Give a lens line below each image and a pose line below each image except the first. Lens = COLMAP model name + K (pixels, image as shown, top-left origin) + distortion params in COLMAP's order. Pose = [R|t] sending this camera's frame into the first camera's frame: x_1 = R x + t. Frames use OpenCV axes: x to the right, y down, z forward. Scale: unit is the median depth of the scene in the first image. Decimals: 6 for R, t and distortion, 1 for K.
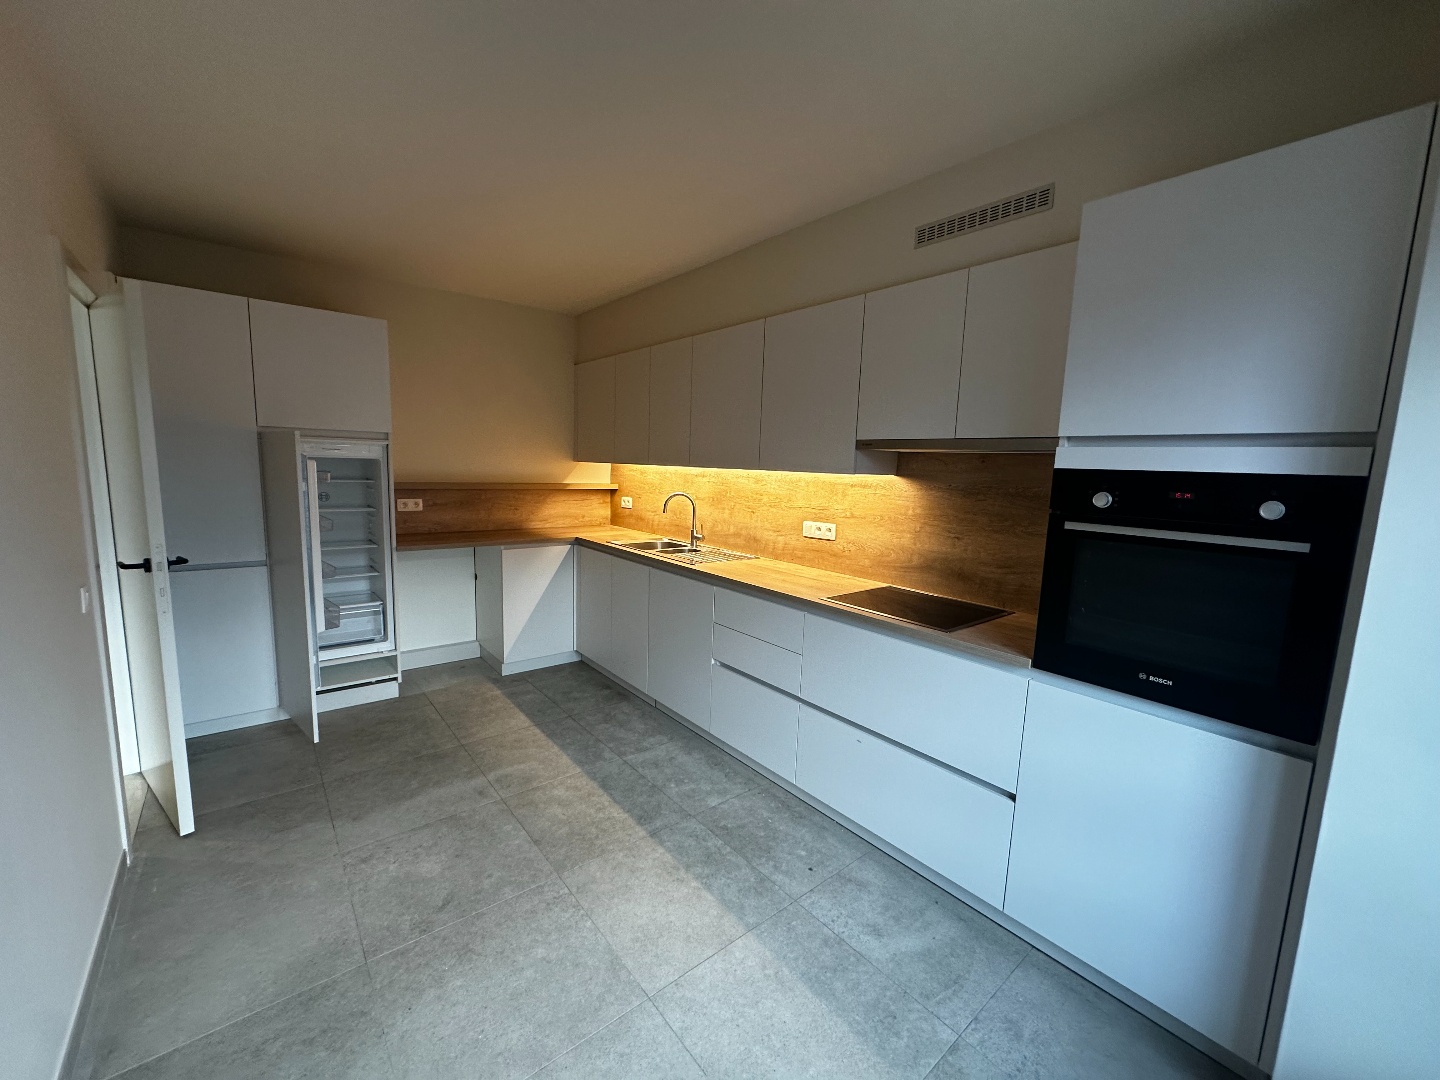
lens RADIAL K [[574.1, 0, 718.7], [0, 574.1, 541.0], [0, 0, 1]] dist [-0.002505, -0.000009]
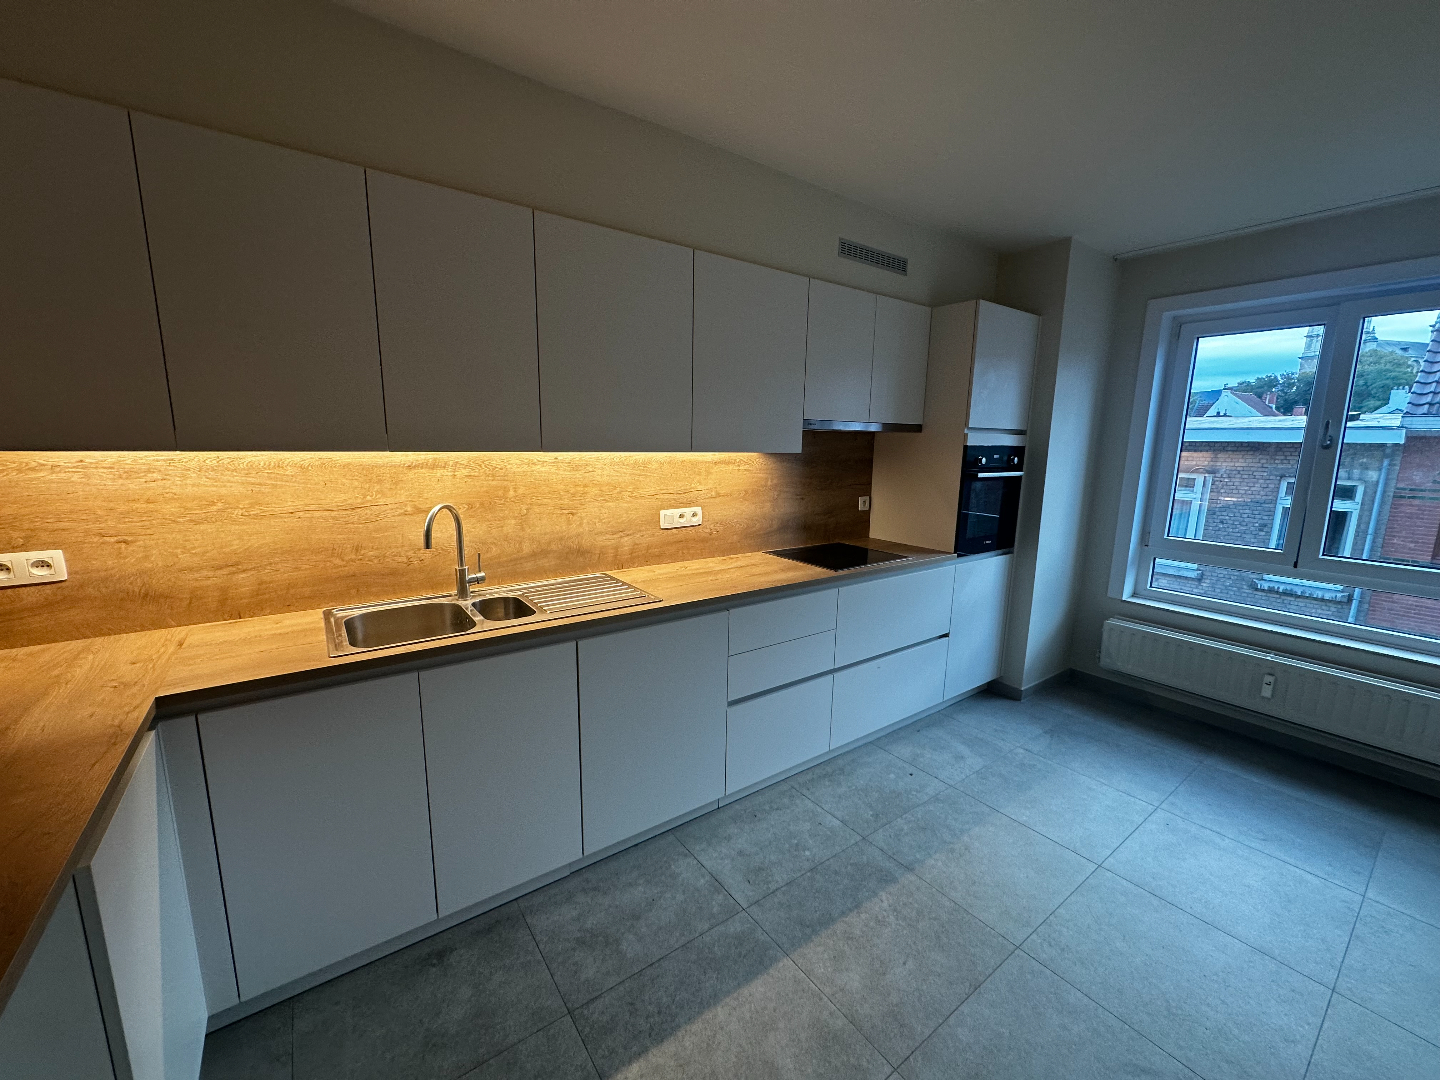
lens RADIAL K [[574.1, 0, 719.5], [0, 574.1, 541.0], [0, 0, 1]] dist [-0.002505, -0.000009]
pose [[0.055635, -0.208736, 0.976388, -0.705586], [0.116524, 0.972578, 0.201281, -0.158832], [-0.991628, 0.102574, 0.078432, 0.917299]]
